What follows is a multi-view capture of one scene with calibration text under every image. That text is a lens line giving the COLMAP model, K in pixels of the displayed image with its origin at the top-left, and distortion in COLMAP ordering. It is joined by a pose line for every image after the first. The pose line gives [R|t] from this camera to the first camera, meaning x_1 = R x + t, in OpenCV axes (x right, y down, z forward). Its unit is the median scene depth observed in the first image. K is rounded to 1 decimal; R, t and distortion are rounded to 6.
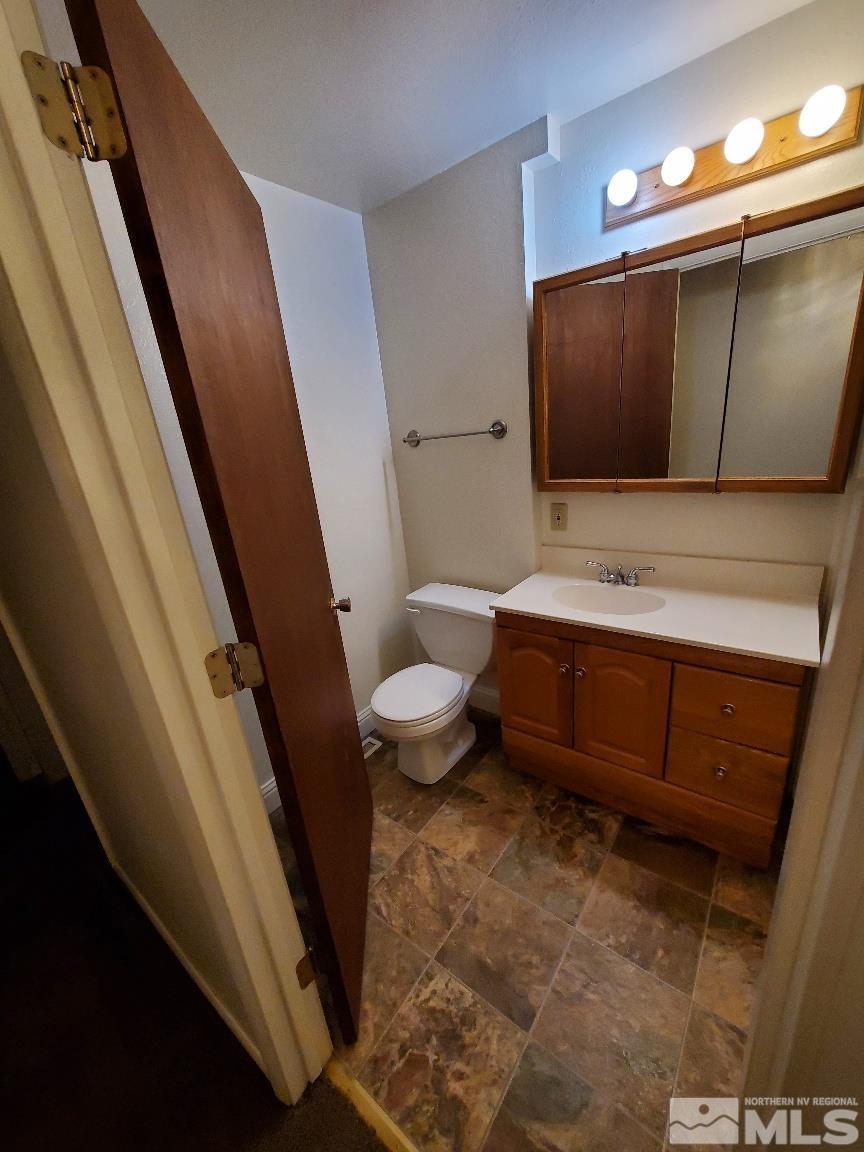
lens RADIAL K [[450.9, 0, 421.3], [0, 450.9, 579.2], [0, 0, 1]] dist [0.003833, -0.000428]
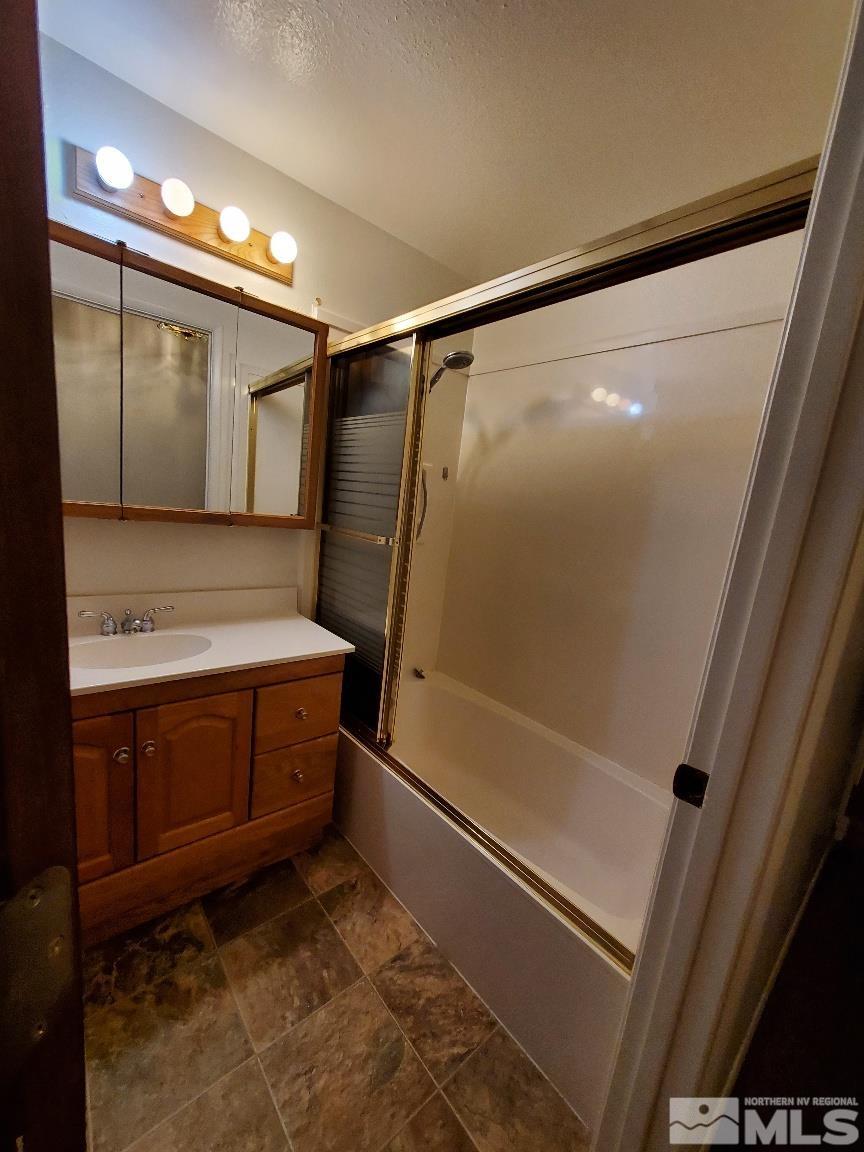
lens RADIAL K [[450.9, 0, 431.1], [0, 450.9, 579.8], [0, 0, 1]] dist [0.003833, -0.000428]
pose [[0.178535, -0.042388, 0.983020, -0.305948], [0.182625, 0.983139, 0.009225, 0.009579], [-0.966837, 0.177877, 0.183266, 0.368790]]
